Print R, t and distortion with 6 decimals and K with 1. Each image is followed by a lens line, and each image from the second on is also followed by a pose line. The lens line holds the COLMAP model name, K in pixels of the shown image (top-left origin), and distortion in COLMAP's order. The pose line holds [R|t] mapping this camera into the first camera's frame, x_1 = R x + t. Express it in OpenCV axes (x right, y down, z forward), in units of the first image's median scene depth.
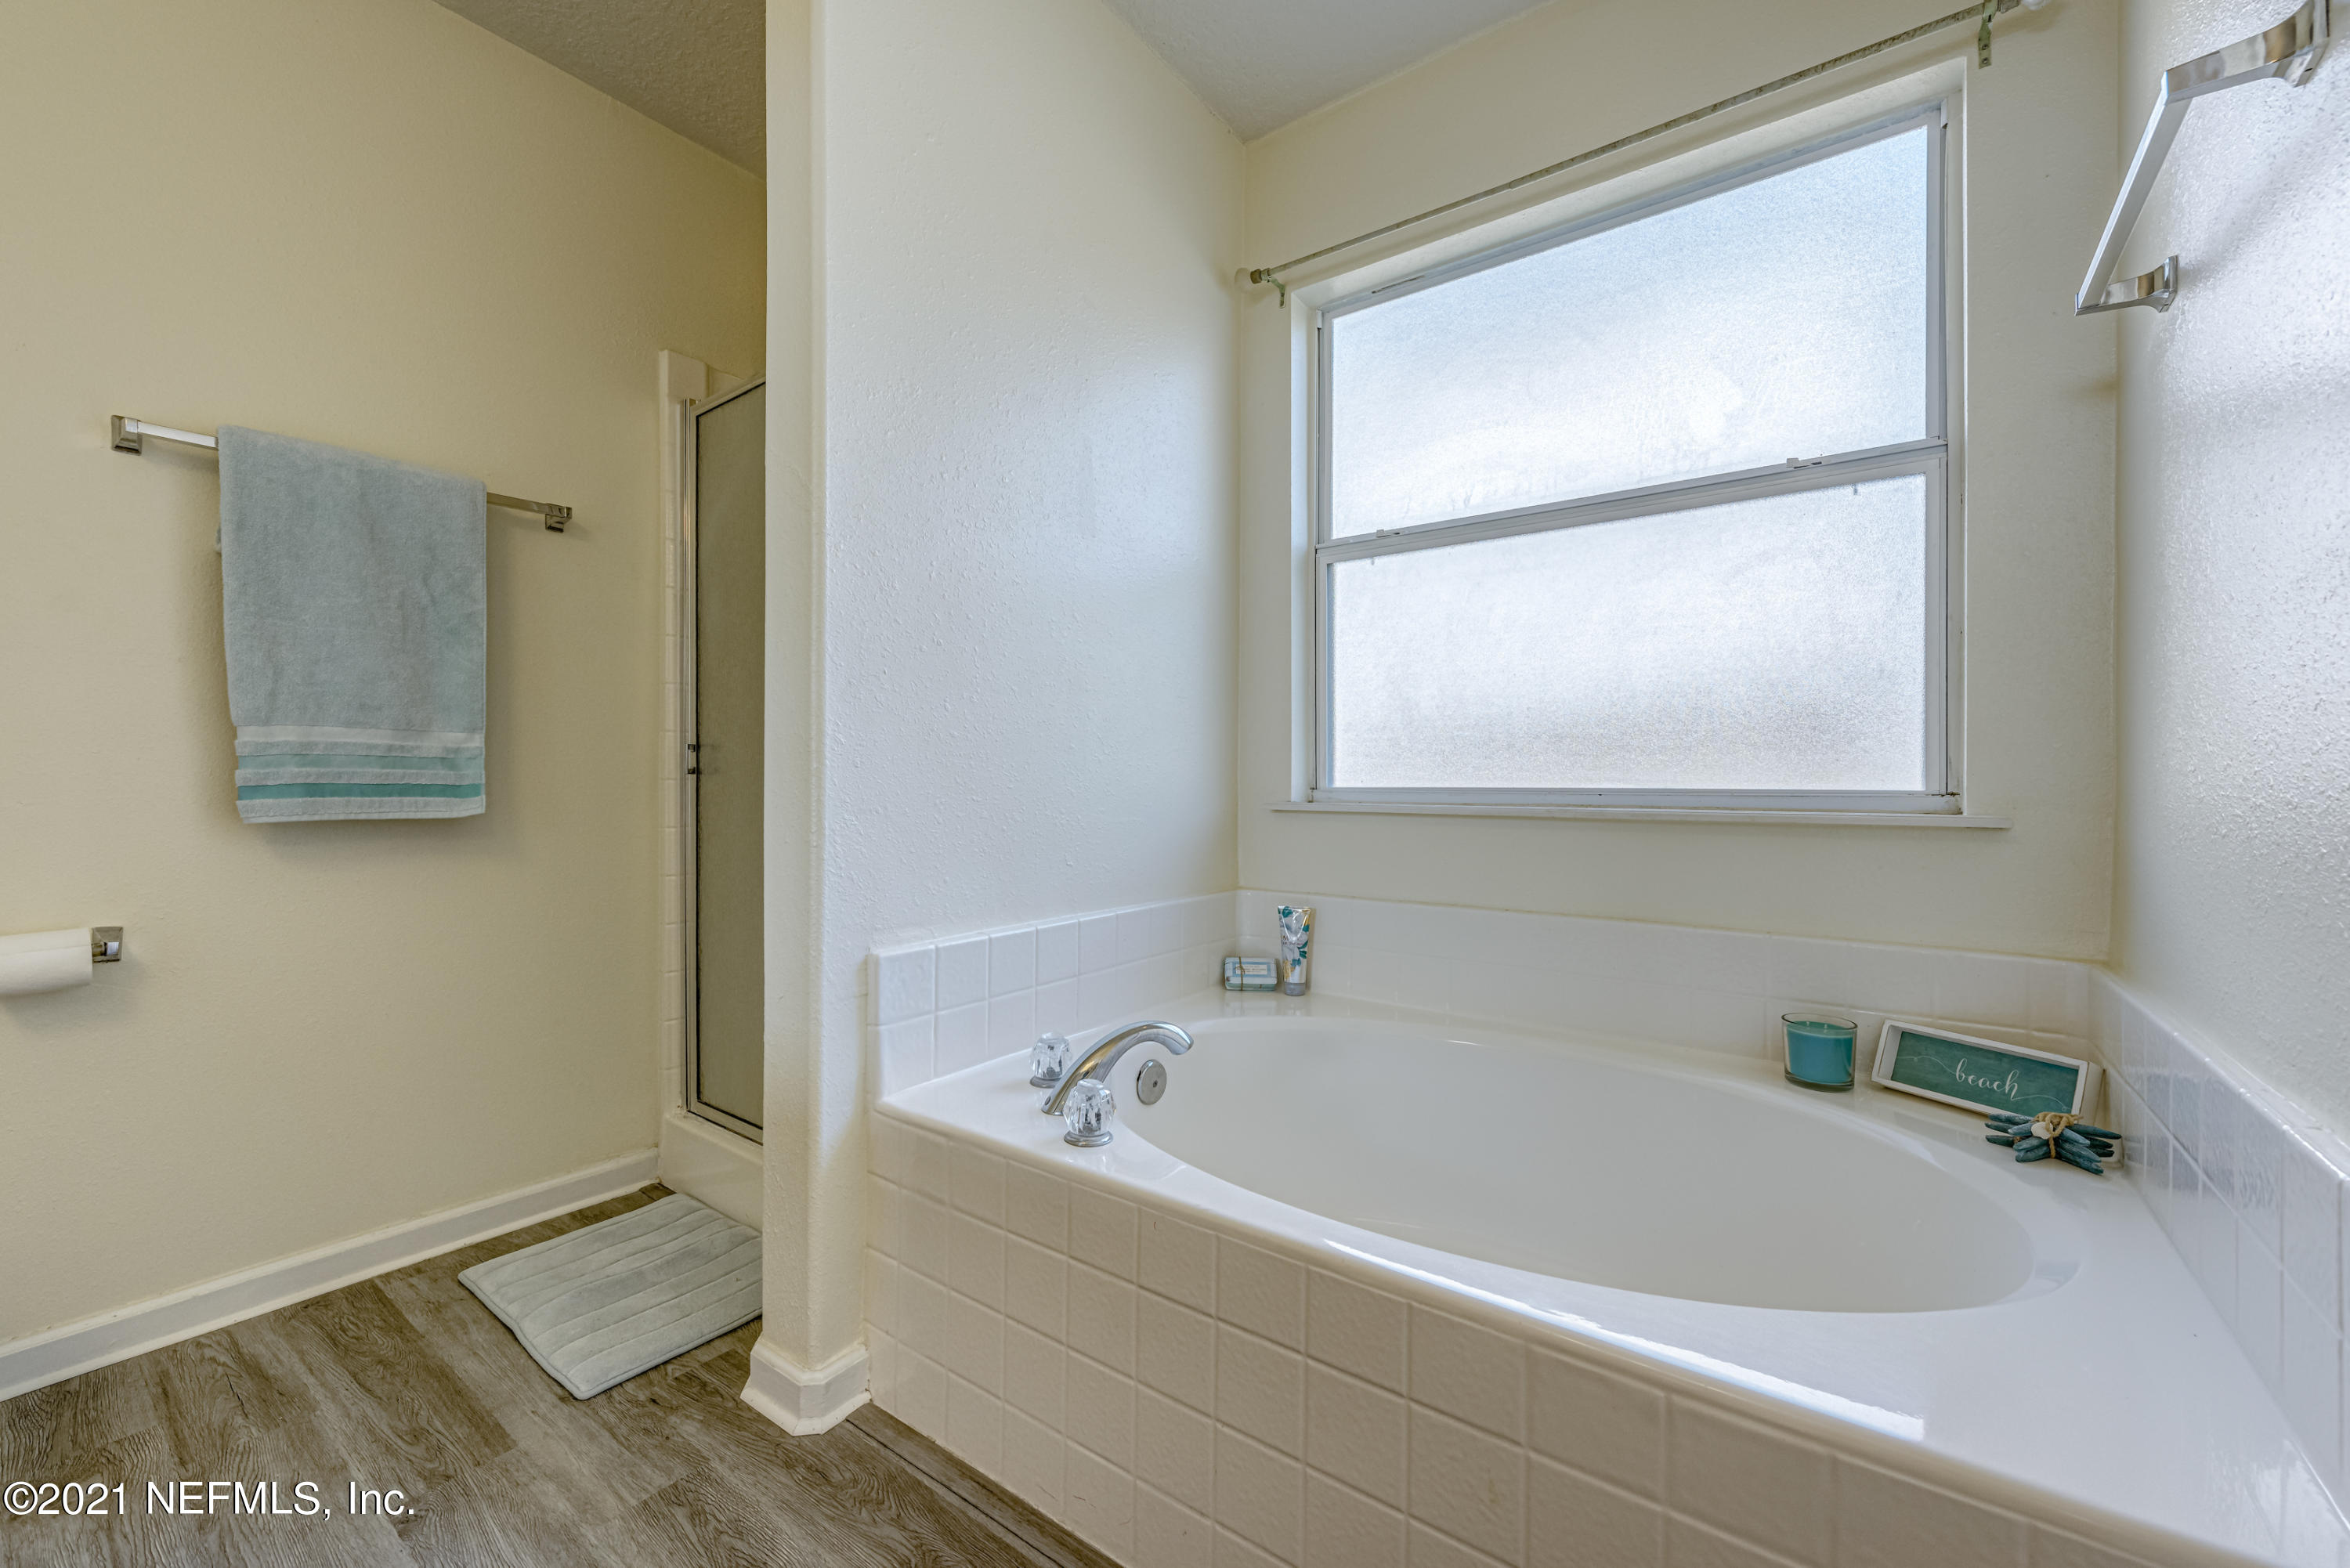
lens RADIAL K [[932.7, 0, 1175.1], [0, 932.7, 783.6], [0, 0, 1]] dist [0.003168, -0.000504]
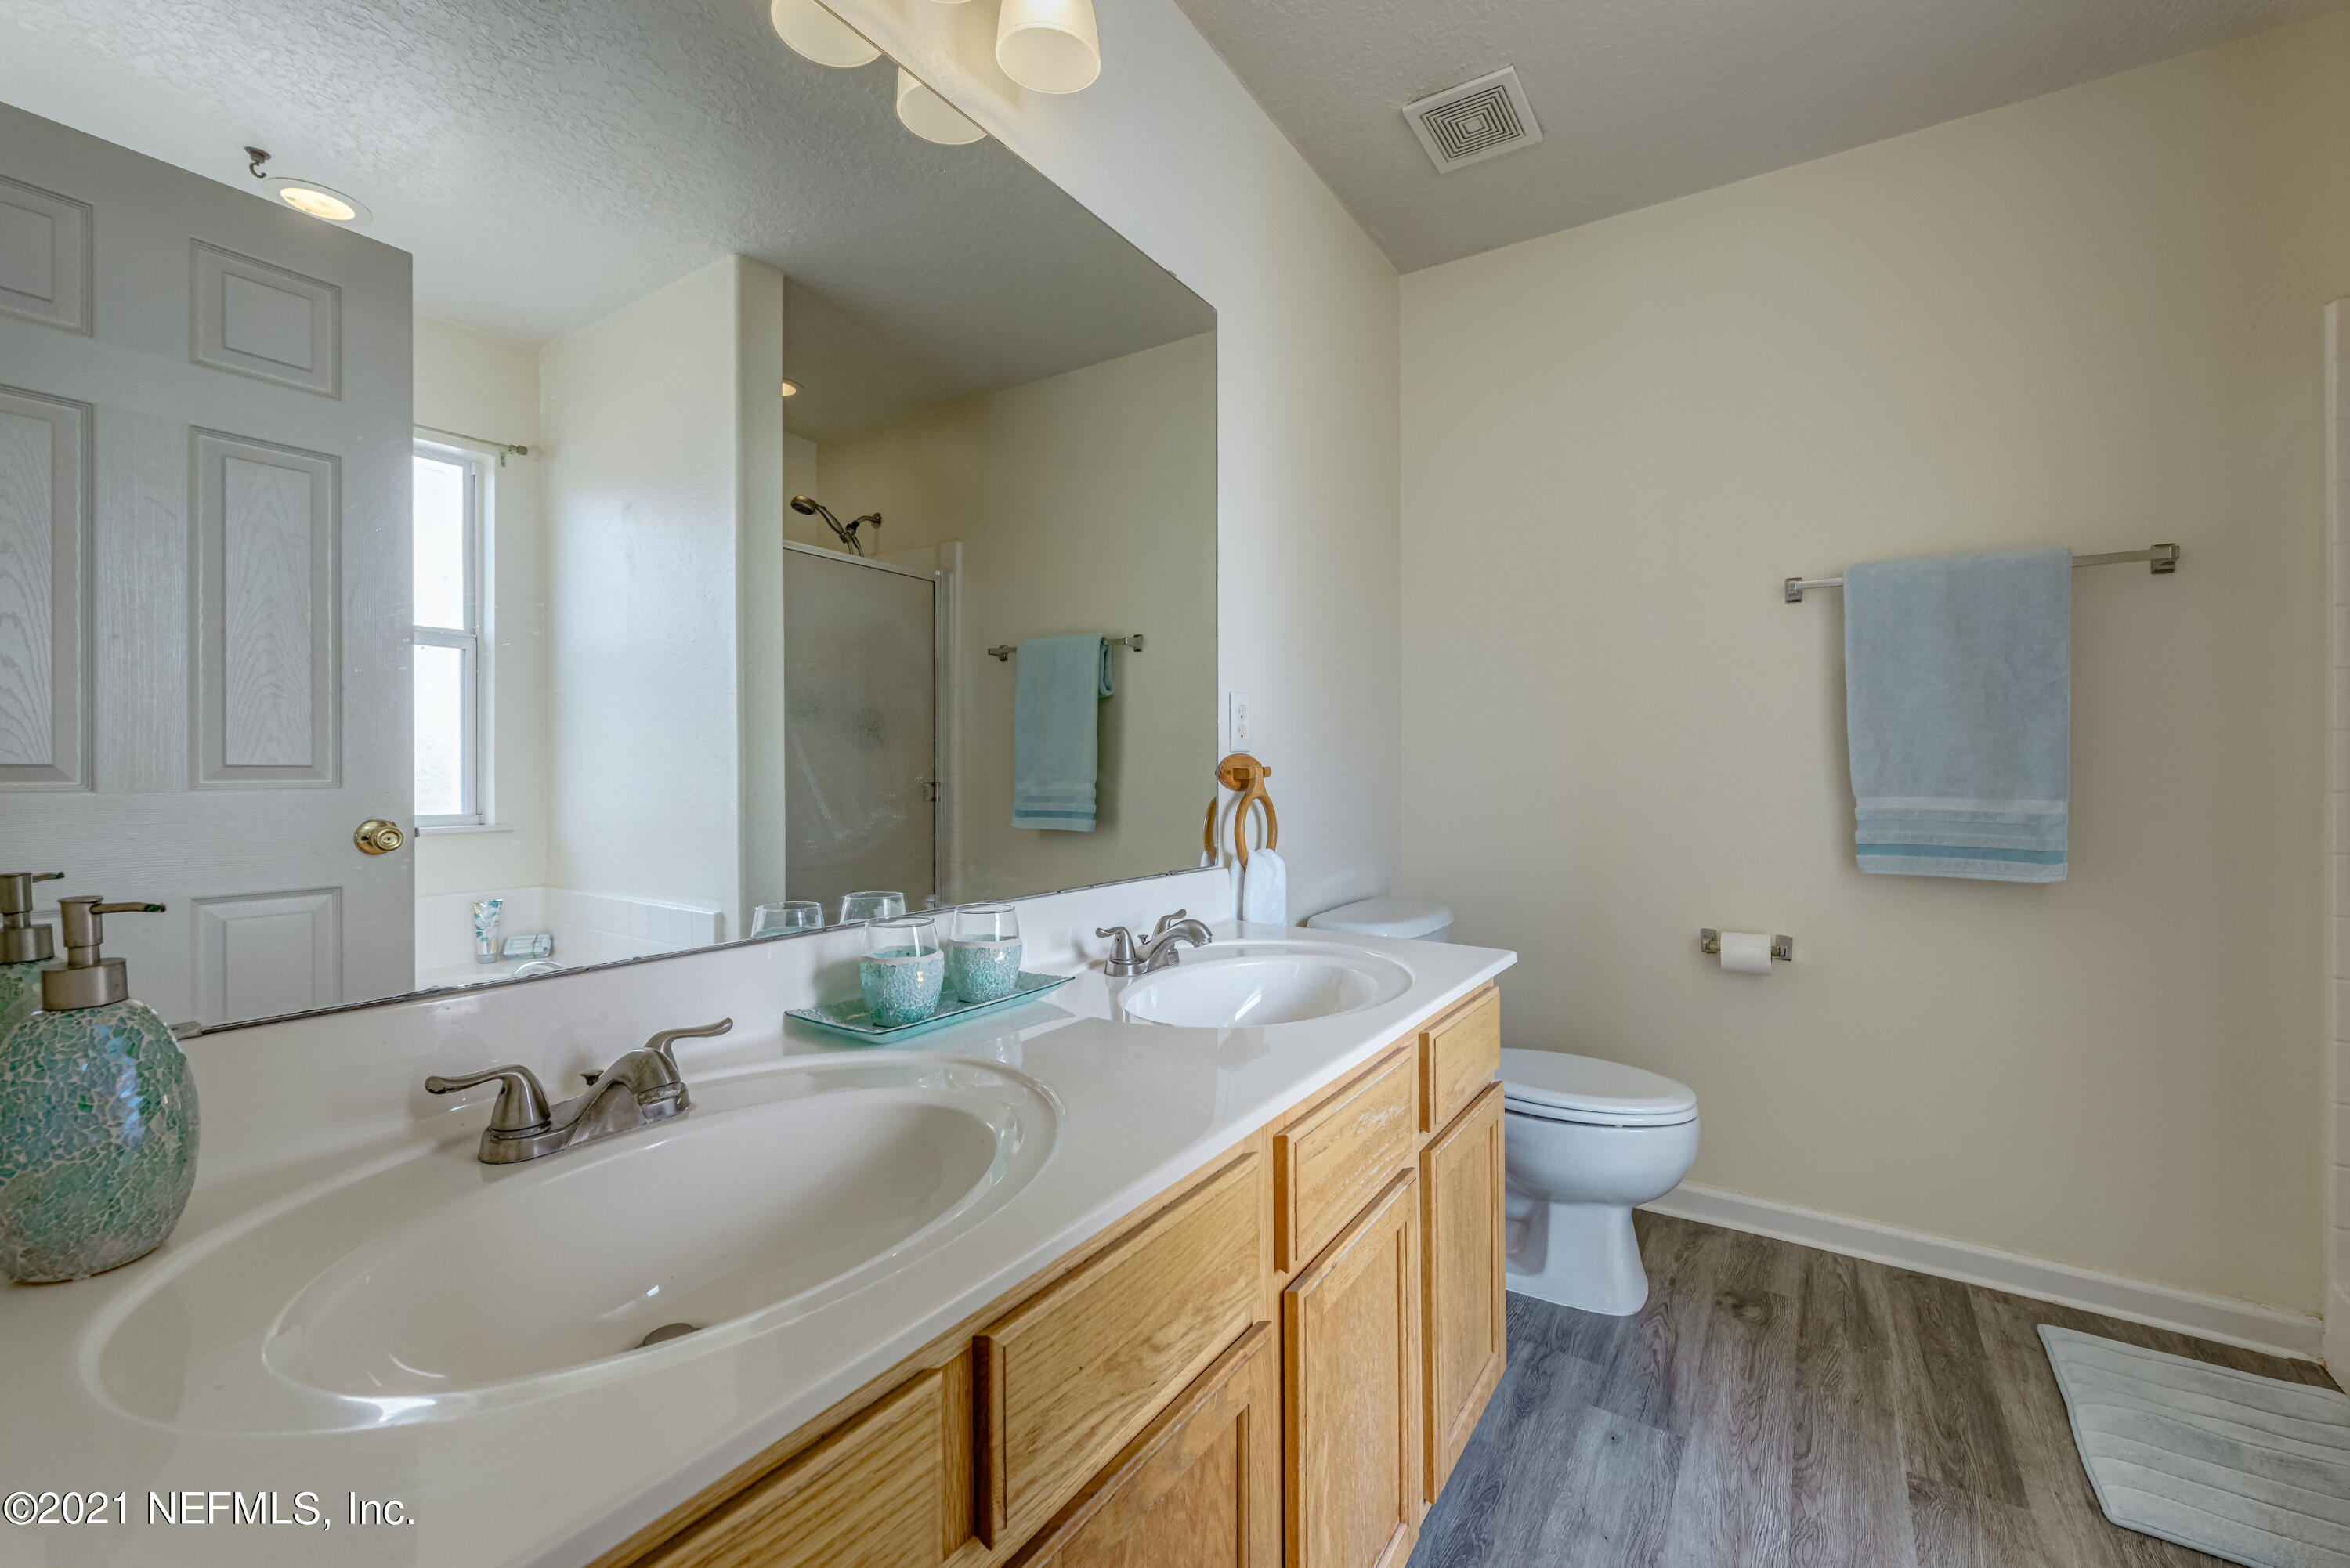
lens RADIAL K [[932.7, 0, 1177.5], [0, 932.7, 776.4], [0, 0, 1]] dist [0.003168, -0.000504]
pose [[0.051630, 0.003078, -0.998662, 0.231189], [0.004312, 0.999985, 0.003305, -0.095778], [0.998657, -0.004477, 0.051616, -0.003292]]
